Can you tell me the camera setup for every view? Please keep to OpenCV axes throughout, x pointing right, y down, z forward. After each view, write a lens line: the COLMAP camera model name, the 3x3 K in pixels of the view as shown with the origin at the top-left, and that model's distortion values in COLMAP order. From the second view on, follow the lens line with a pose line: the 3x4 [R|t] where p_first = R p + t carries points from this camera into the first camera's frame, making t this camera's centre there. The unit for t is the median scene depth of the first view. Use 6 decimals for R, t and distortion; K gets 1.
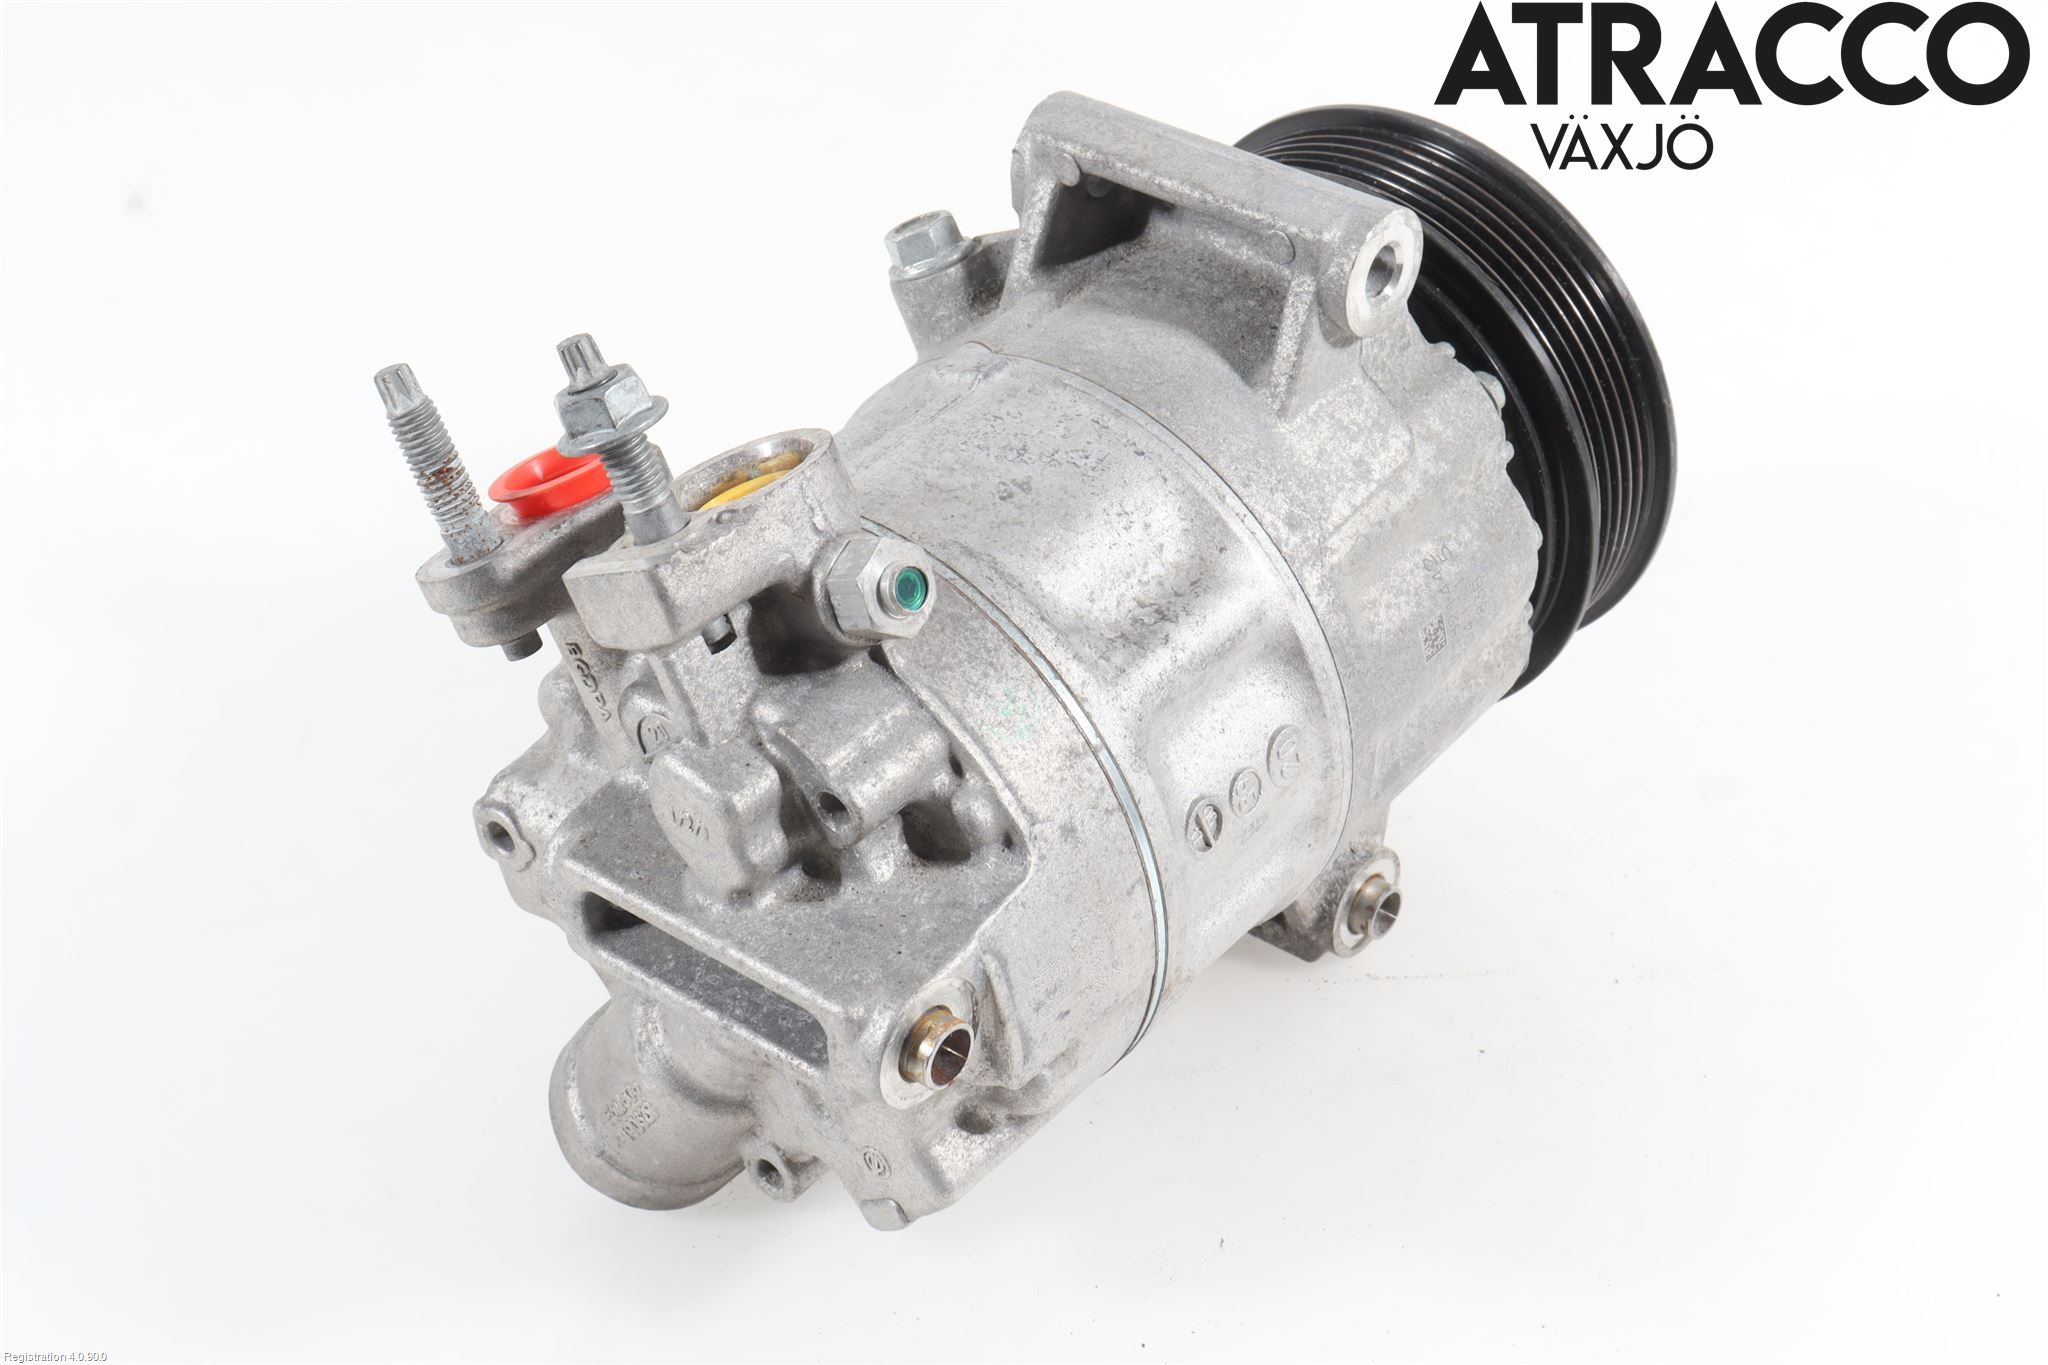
lens RADIAL K [[3708.7, 0, 1024.0], [0, 3708.7, 682.5], [0, 0, 1]] dist [-0.031347, 0.004282]
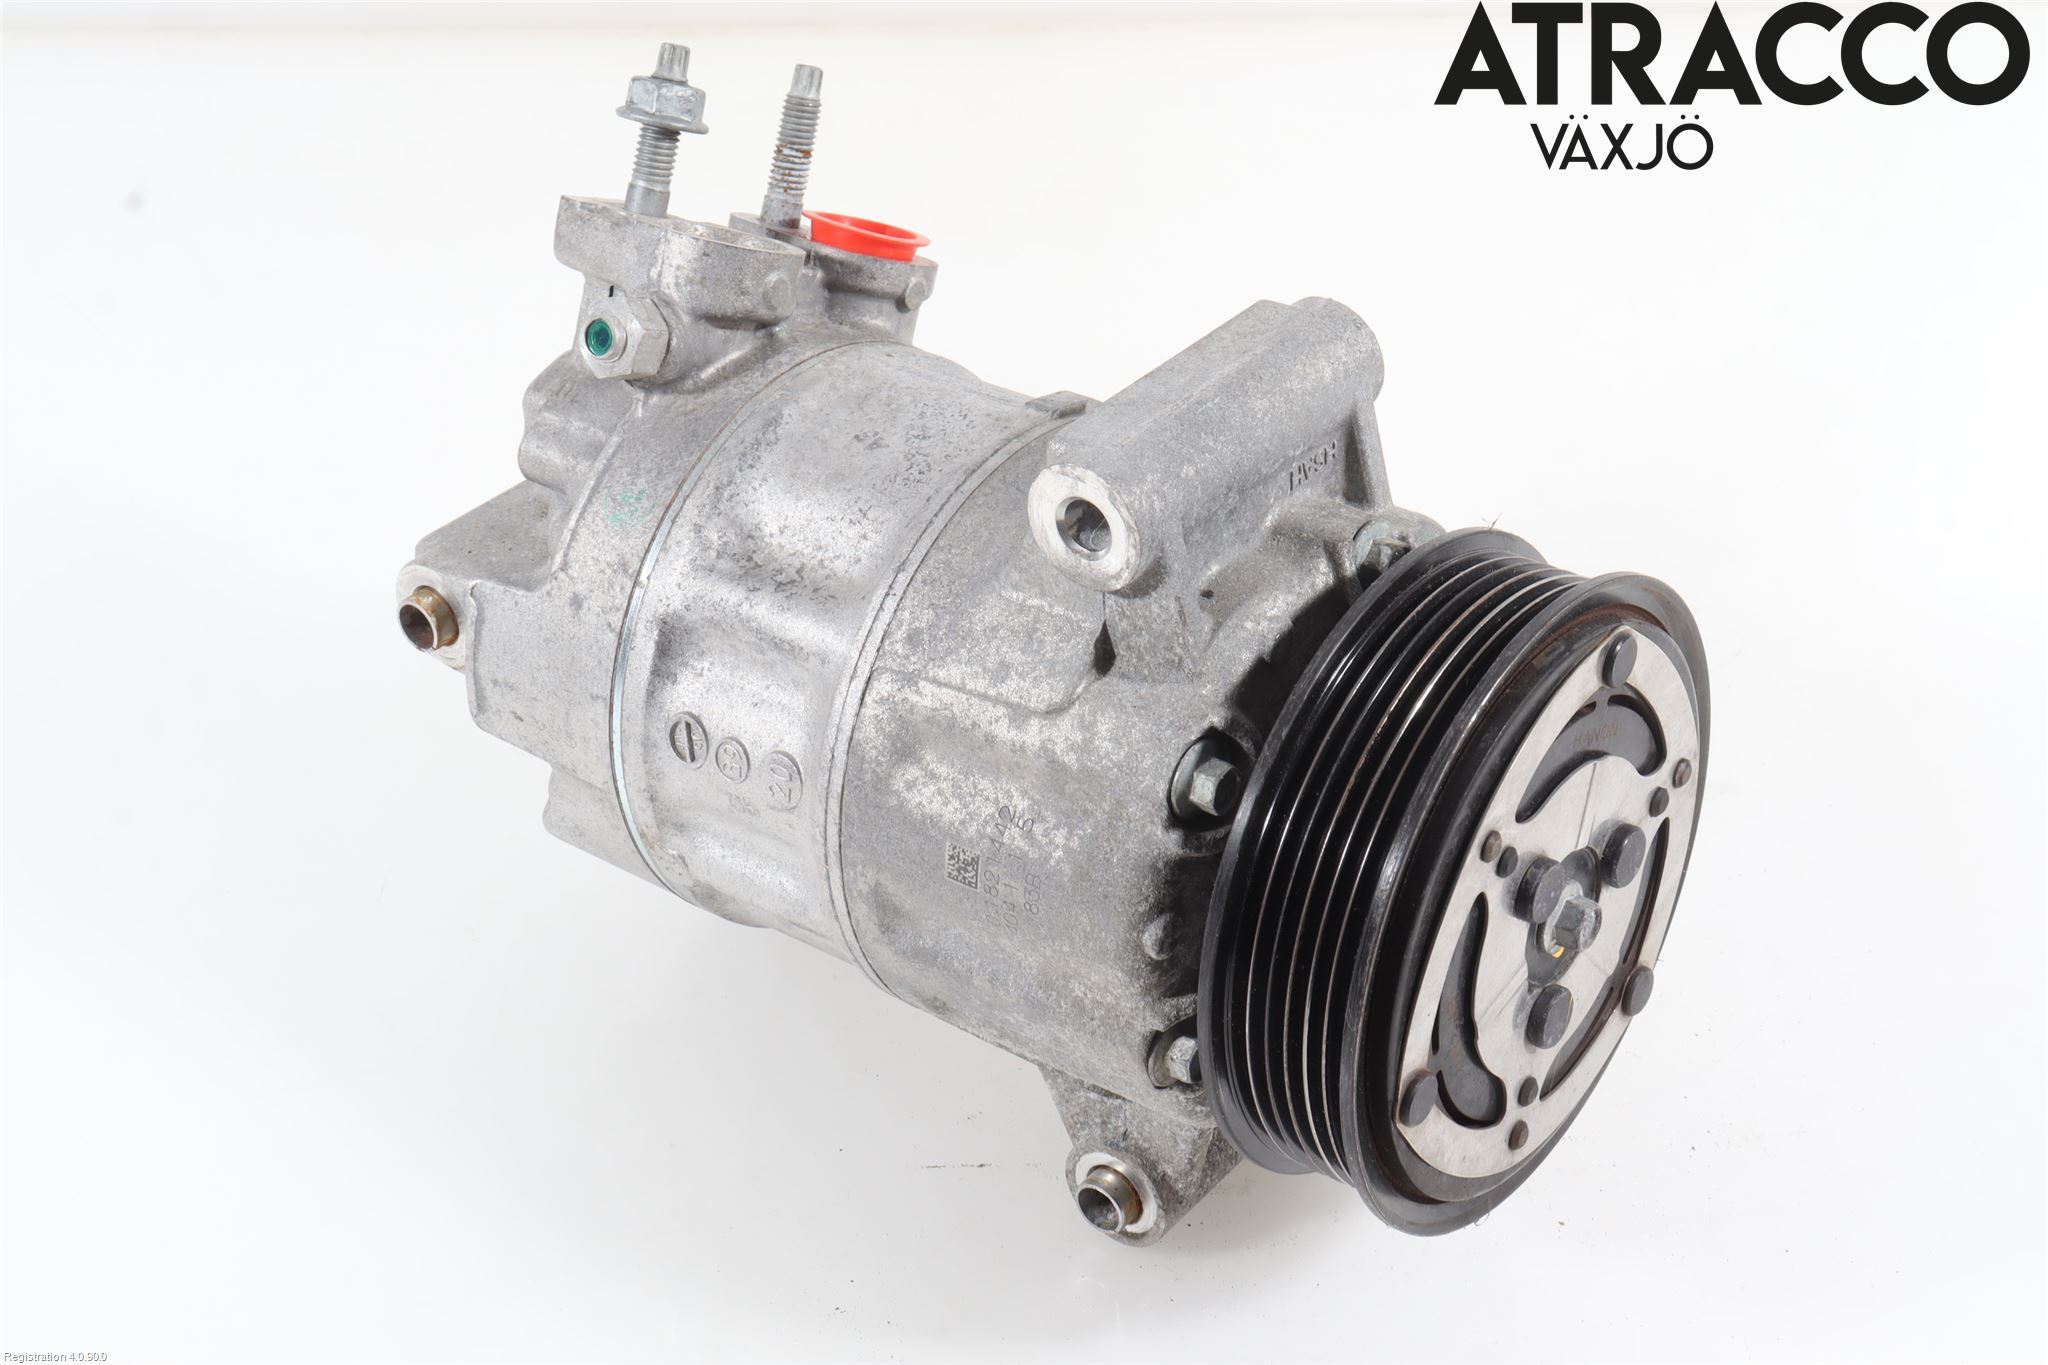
lens RADIAL K [[3273.7, 0, 1024.0], [0, 3273.7, 682.5], [0, 0, 1]] dist [0.023558, 0.025064]
pose [[-0.014649, 0.551897, -0.833784, 0.847447], [-0.558345, 0.687240, 0.464706, -0.480296], [0.829479, 0.472347, 0.298081, 0.778579]]
